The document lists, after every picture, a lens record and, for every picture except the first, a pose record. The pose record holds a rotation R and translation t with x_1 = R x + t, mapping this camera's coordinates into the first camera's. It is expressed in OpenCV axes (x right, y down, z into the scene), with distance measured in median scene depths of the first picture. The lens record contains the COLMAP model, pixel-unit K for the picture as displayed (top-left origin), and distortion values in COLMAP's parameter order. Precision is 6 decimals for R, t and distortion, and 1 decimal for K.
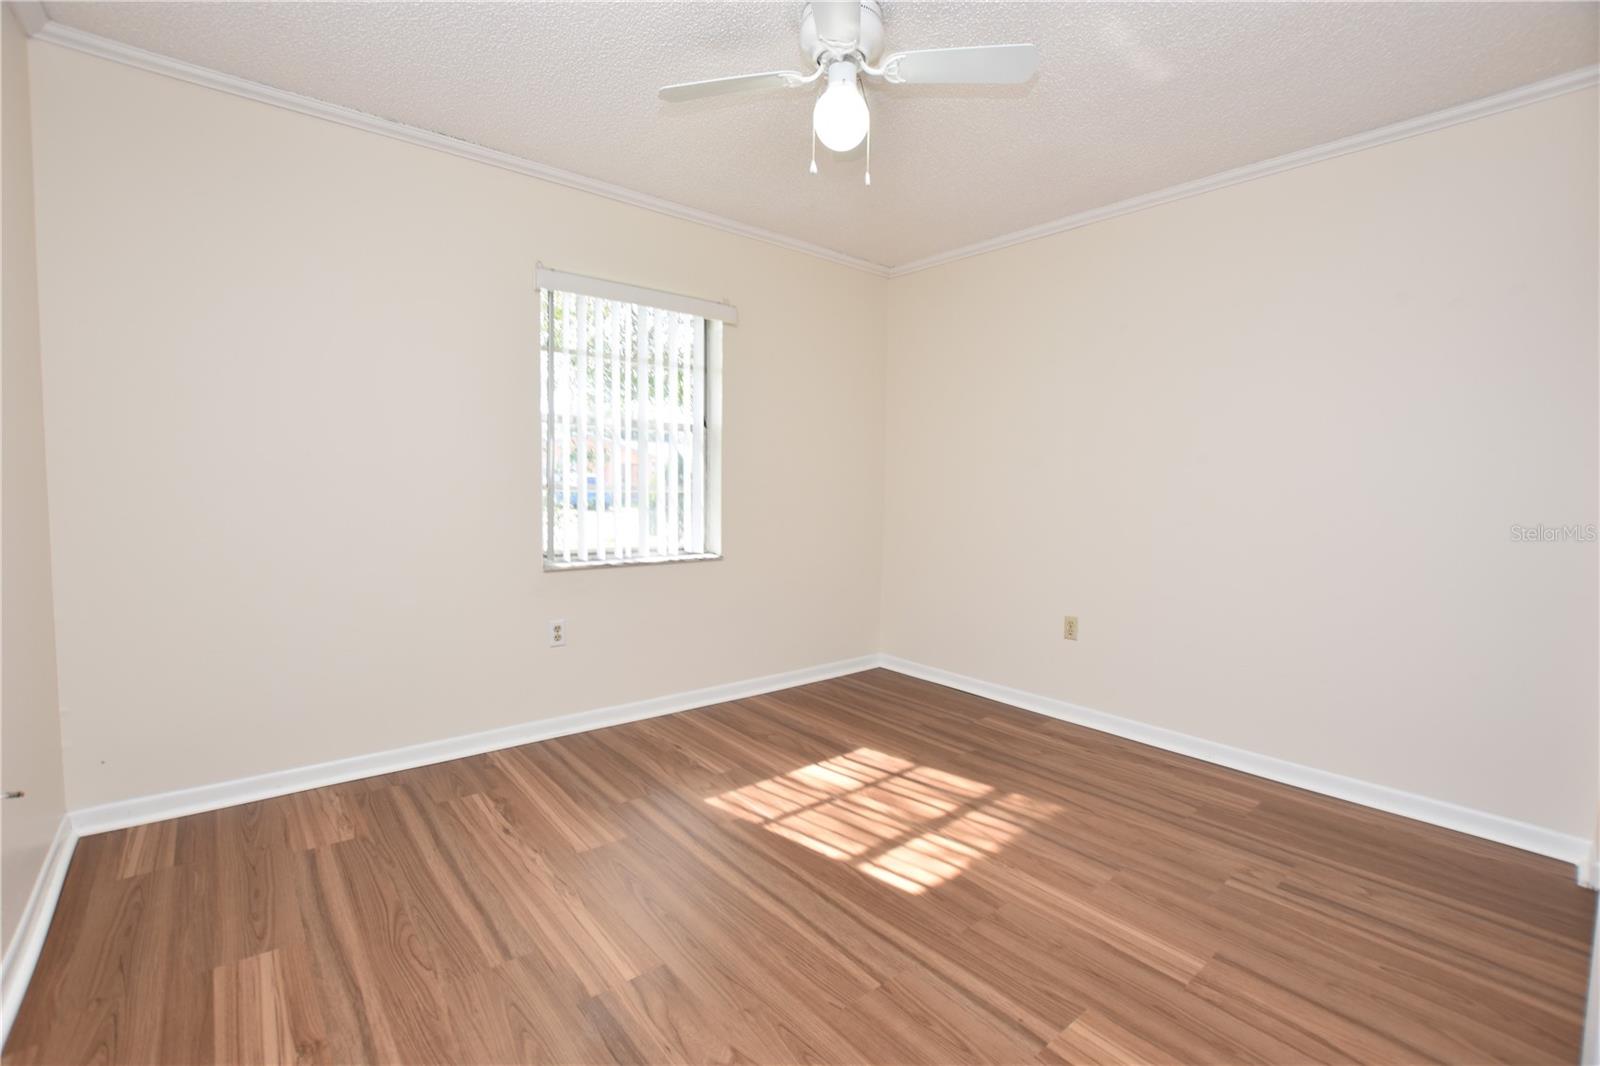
lens RADIAL K [[712.9, 0, 796.2], [0, 712.9, 536.1], [0, 0, 1]] dist [-0.026430, 0.000670]
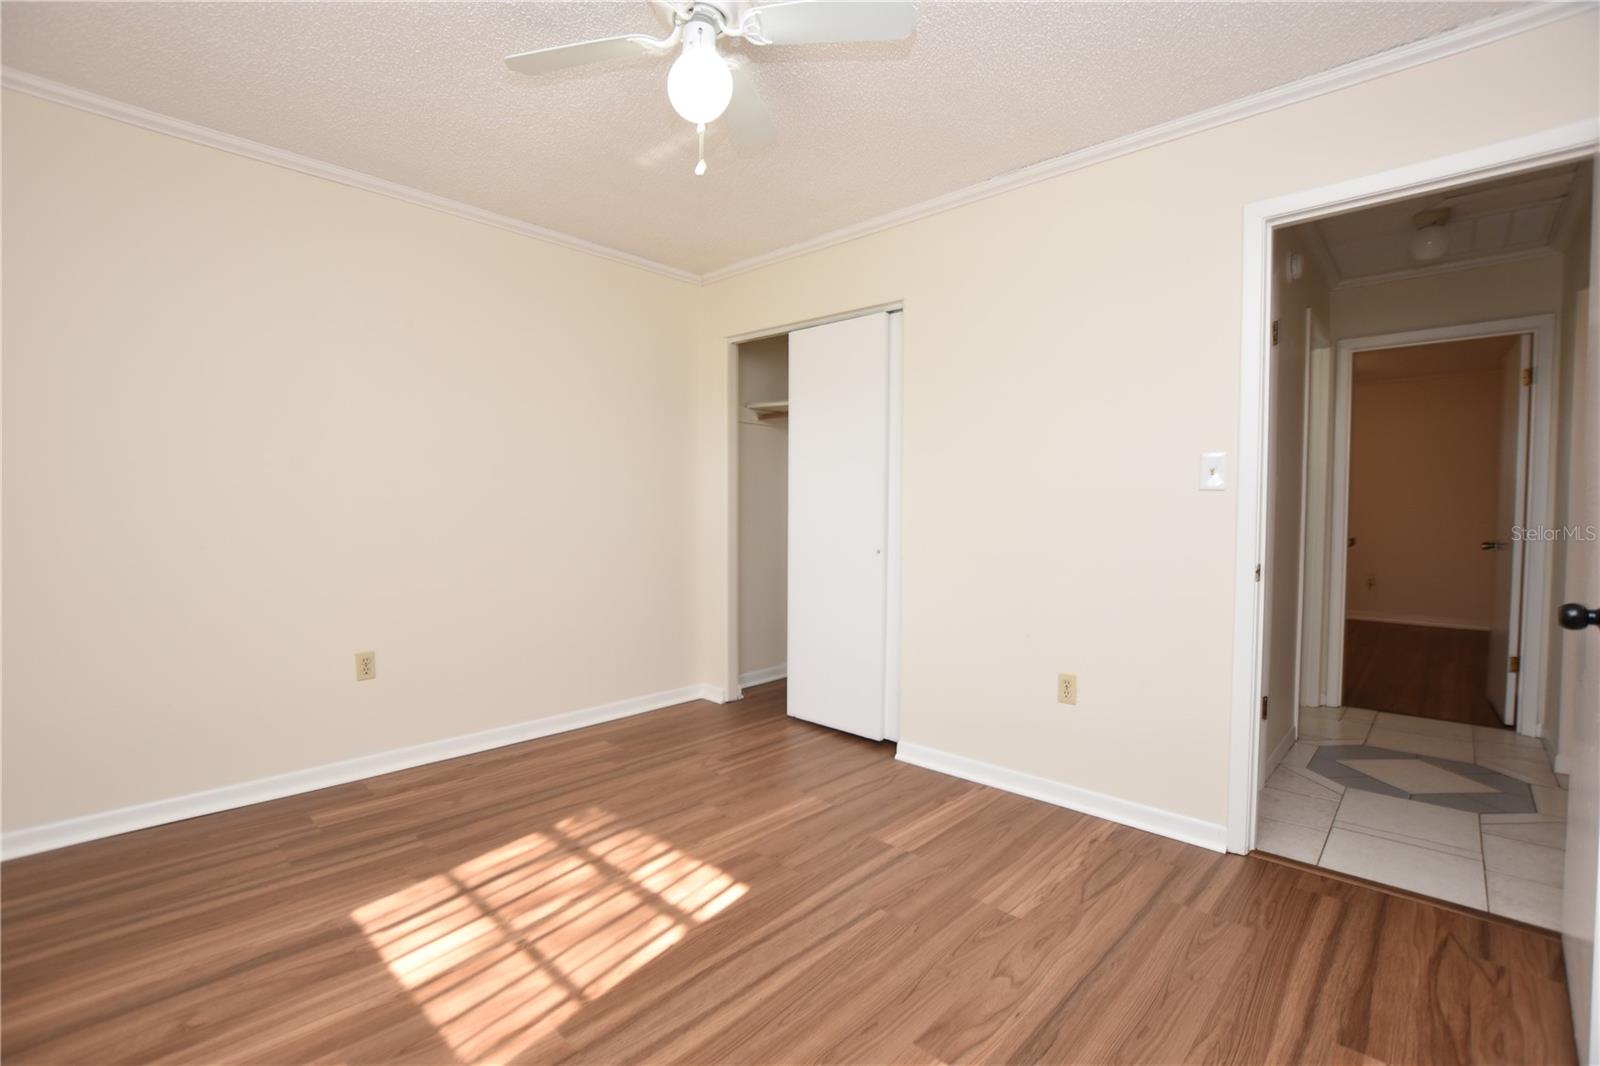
lens RADIAL K [[712.9, 0, 796.2], [0, 712.9, 536.1], [0, 0, 1]] dist [-0.026430, 0.000670]
pose [[-0.123216, -0.060050, 0.990561, -0.672097], [0.060930, 0.995827, 0.067948, -0.066219], [-0.990508, 0.068727, -0.119043, 0.804868]]
